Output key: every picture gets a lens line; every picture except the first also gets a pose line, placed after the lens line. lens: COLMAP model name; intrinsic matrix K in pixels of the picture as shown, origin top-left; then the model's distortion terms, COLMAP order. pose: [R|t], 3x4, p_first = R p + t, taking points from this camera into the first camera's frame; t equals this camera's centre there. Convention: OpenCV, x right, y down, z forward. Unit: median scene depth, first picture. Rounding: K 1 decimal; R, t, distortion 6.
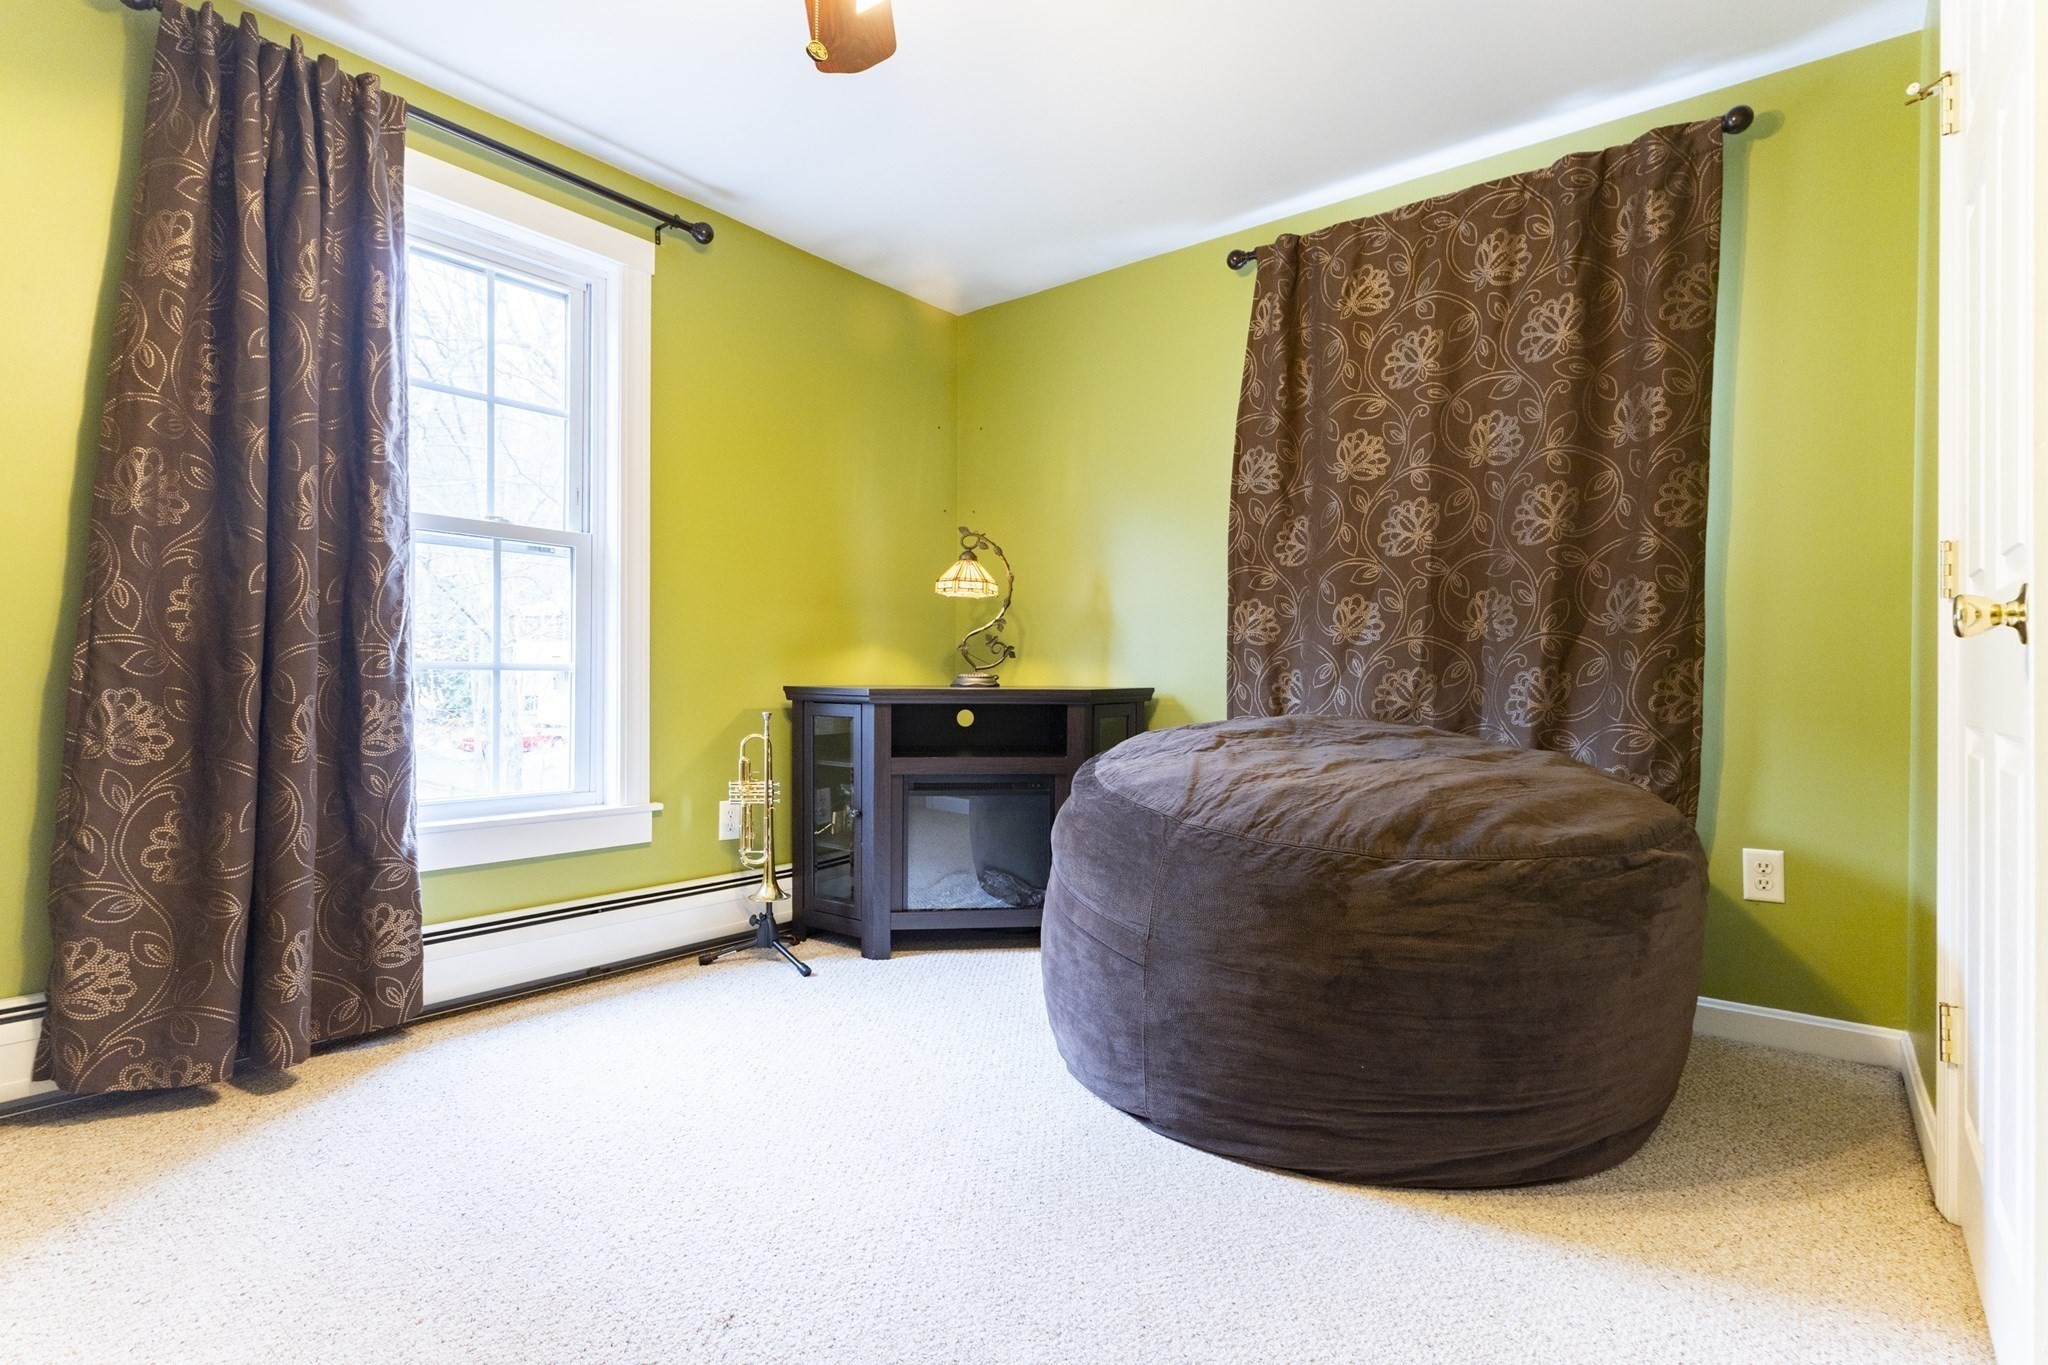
lens RADIAL K [[970.8, 0, 1010.8], [0, 970.8, 685.2], [0, 0, 1]] dist [0.000679, 0.000592]
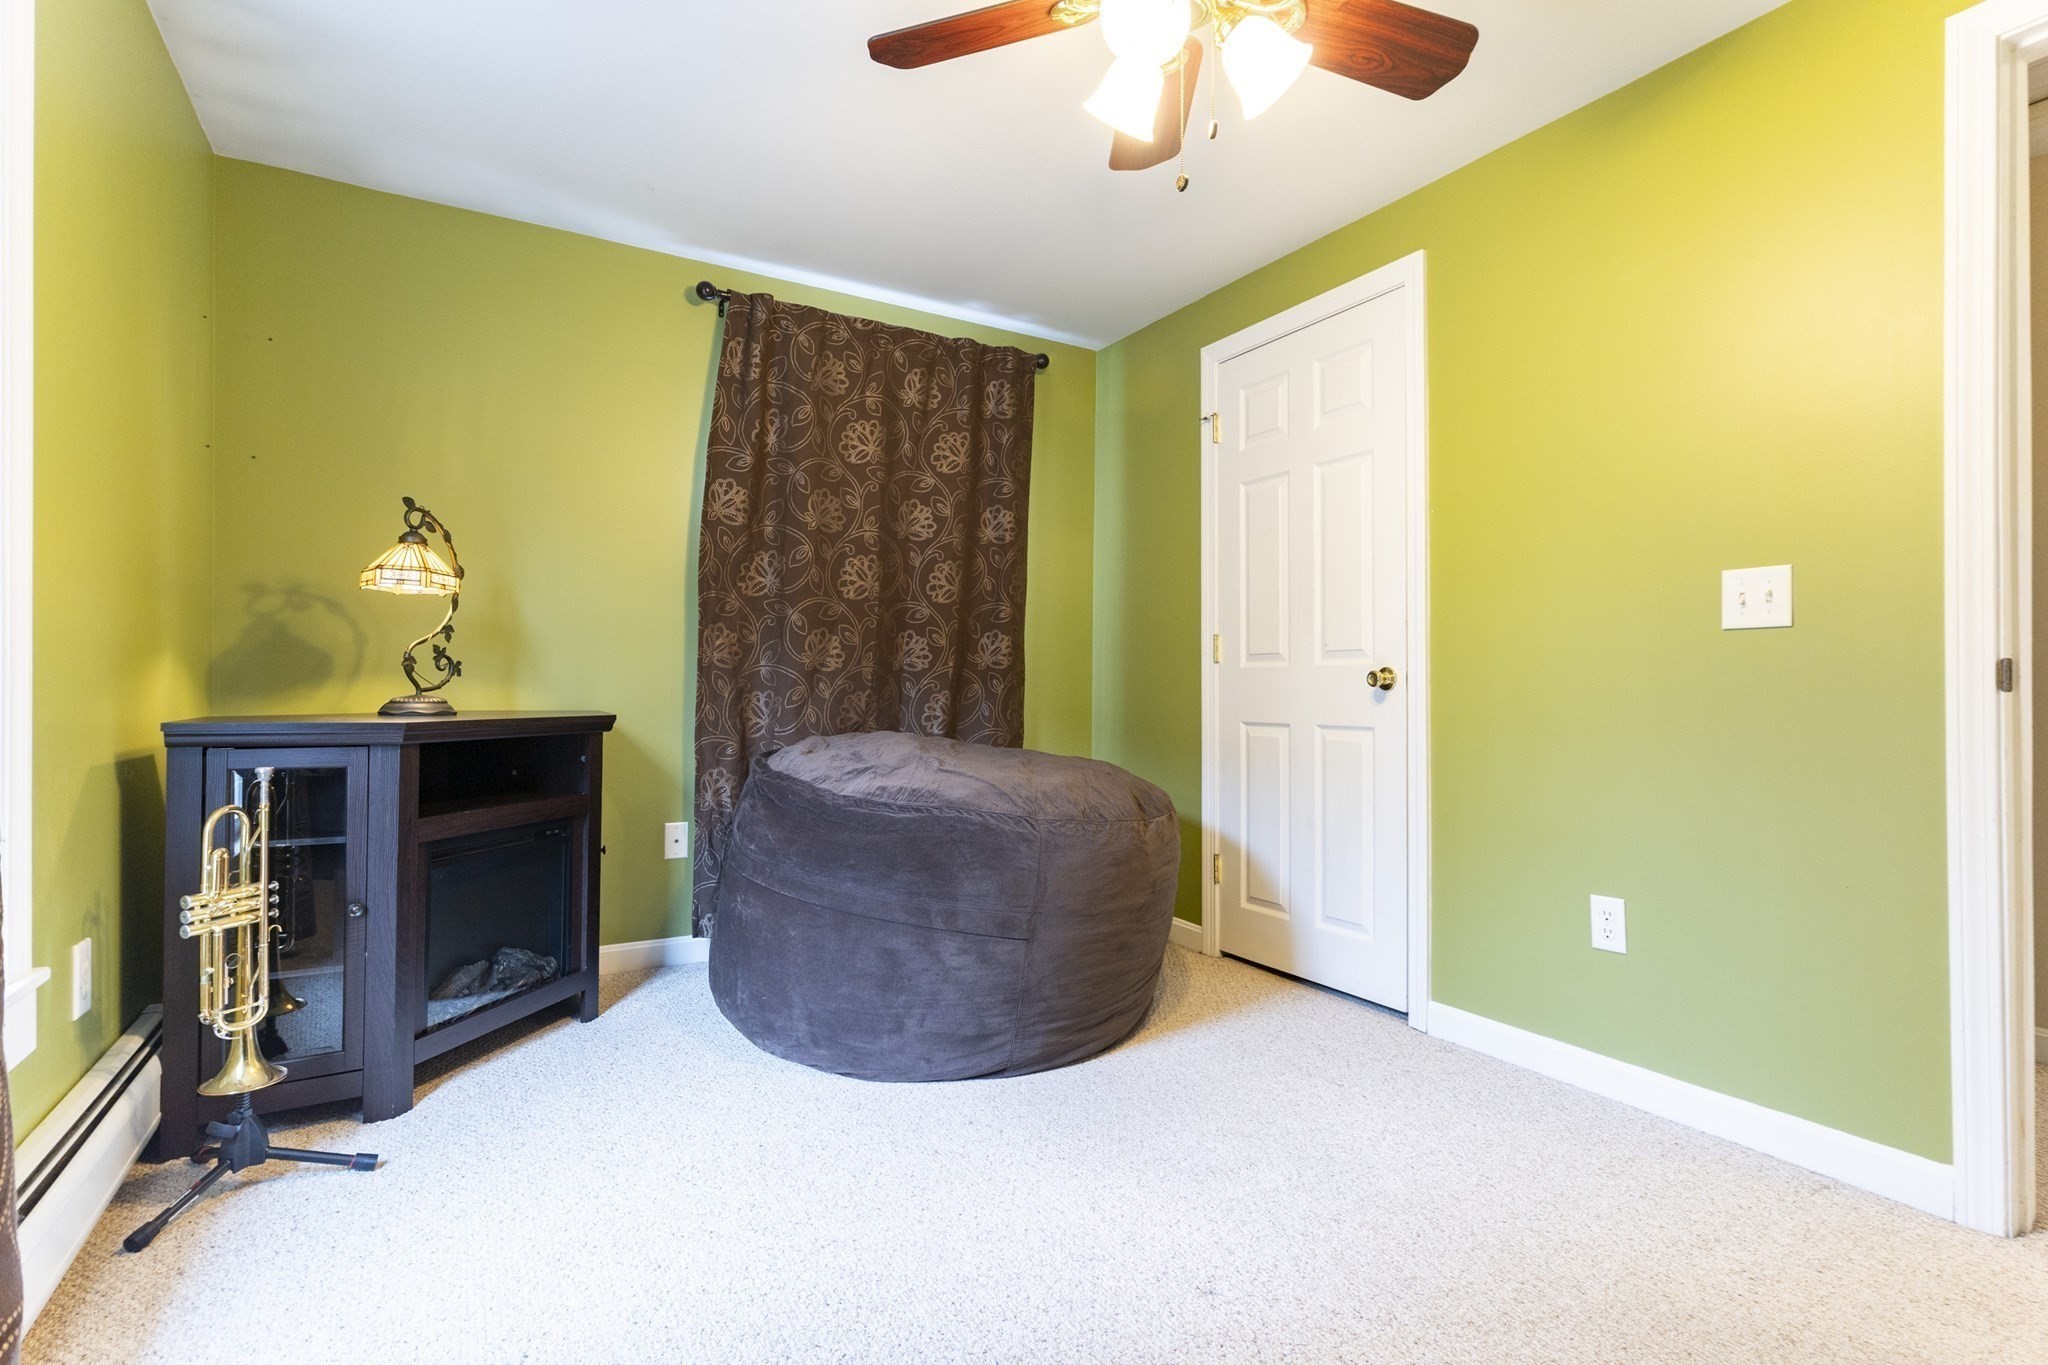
lens RADIAL K [[970.8, 0, 1002.4], [0, 970.8, 681.5], [0, 0, 1]] dist [0.000679, 0.000592]
pose [[0.372450, 0.004332, 0.928042, -0.651262], [0.004592, 0.999968, -0.006510, -0.019810], [-0.928041, 0.006687, 0.372418, 0.359827]]
